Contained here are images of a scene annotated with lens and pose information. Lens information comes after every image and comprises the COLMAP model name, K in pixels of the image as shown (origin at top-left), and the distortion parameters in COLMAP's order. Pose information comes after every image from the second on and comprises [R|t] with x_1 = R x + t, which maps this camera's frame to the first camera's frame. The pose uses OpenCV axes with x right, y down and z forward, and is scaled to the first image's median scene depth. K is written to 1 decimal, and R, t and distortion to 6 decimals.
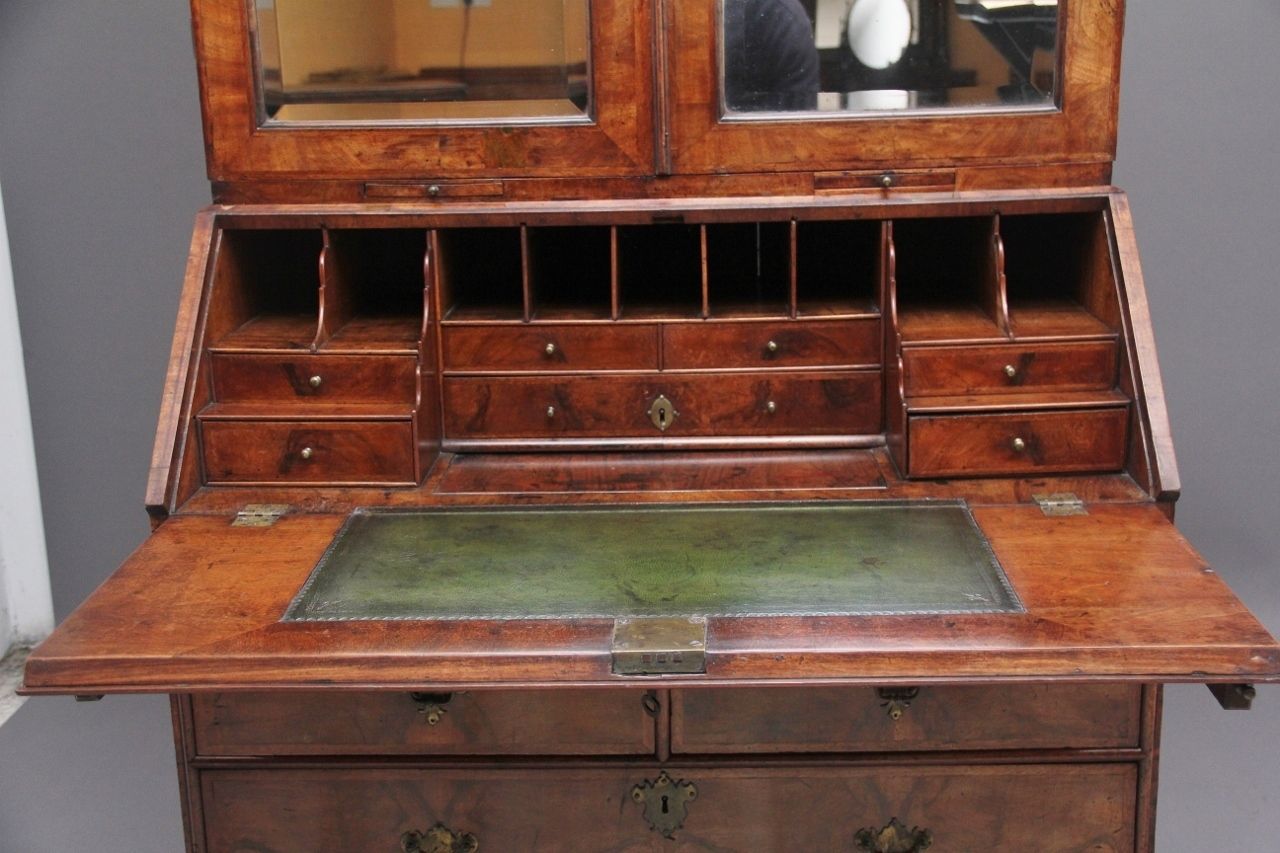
lens RADIAL K [[1636.6, 0, 654.7], [0, 1636.6, 434.4], [0, 0, 1]] dist [-0.011493, 0.470454]
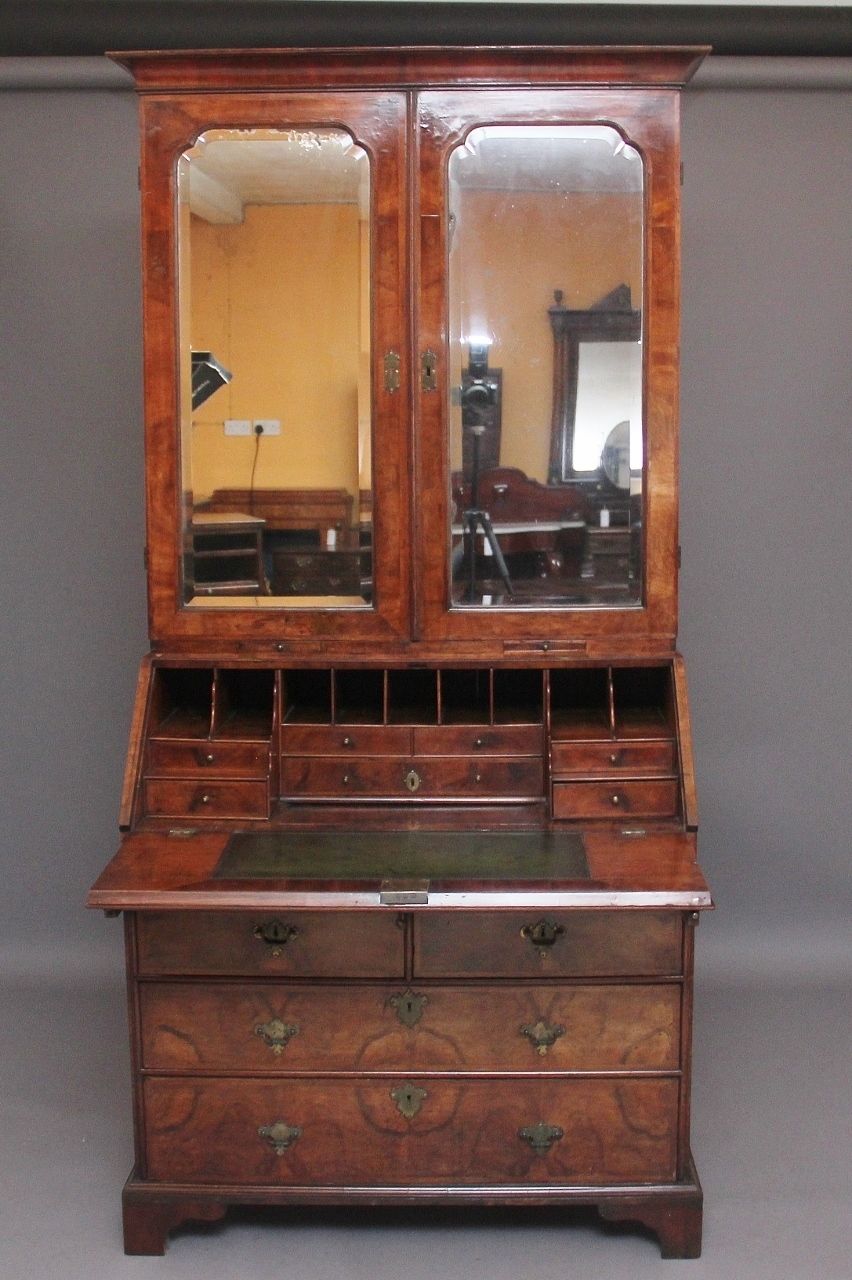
lens RADIAL K [[1776.5, 0, 445.2], [0, 1776.5, 706.1], [0, 0, 1]] dist [0.010264, 0.642569]
pose [[0.999830, 0.016603, 0.008021, 0.022803], [-0.015970, 0.997171, -0.073456, 0.045904], [-0.009218, 0.073316, 0.997266, -0.854212]]
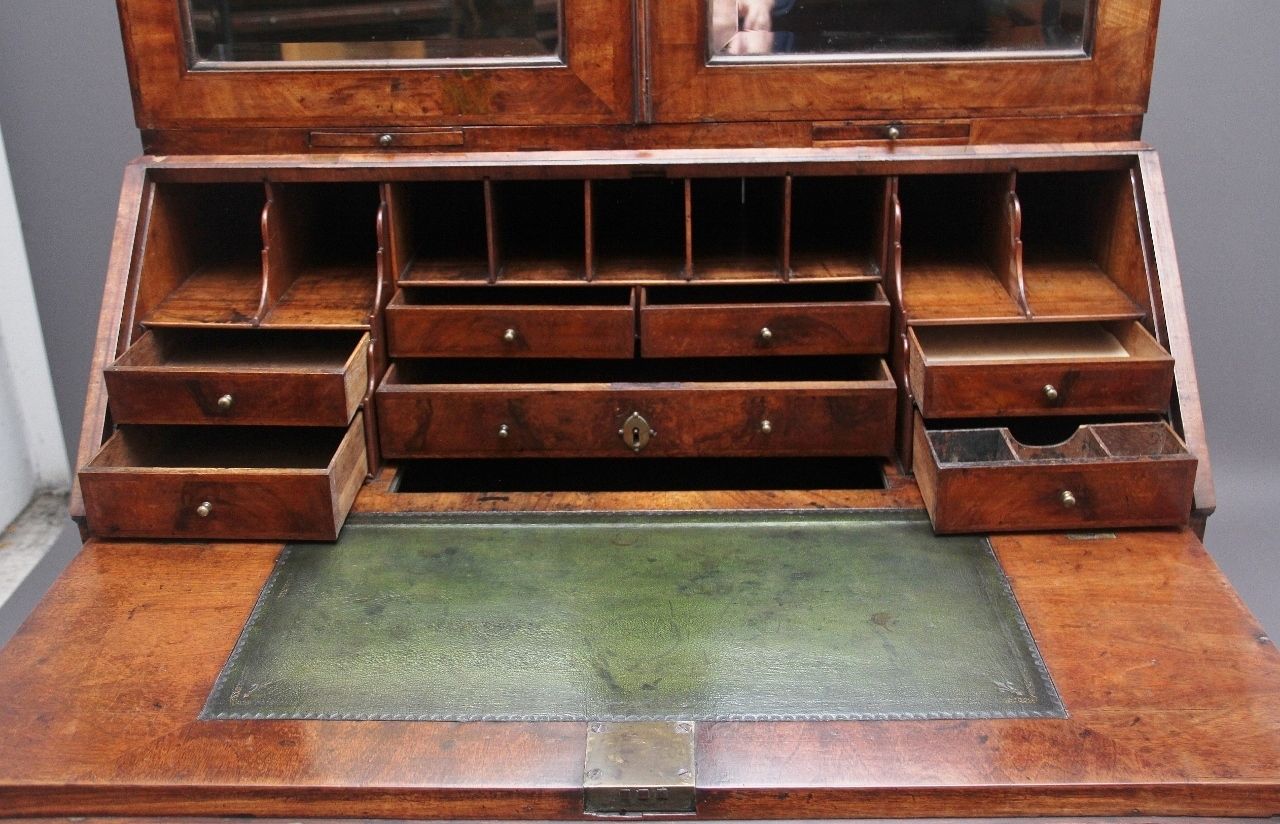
lens RADIAL K [[1383.1, 0, 640.0], [0, 1383.1, 412.0], [0, 0, 1]] dist [-0.104254, 0.254268]
pose [[0.999964, 0.001578, 0.008341, -0.002542], [-0.002812, 0.988668, 0.150093, -0.116994], [-0.008010, -0.150111, 0.988637, 0.238842]]
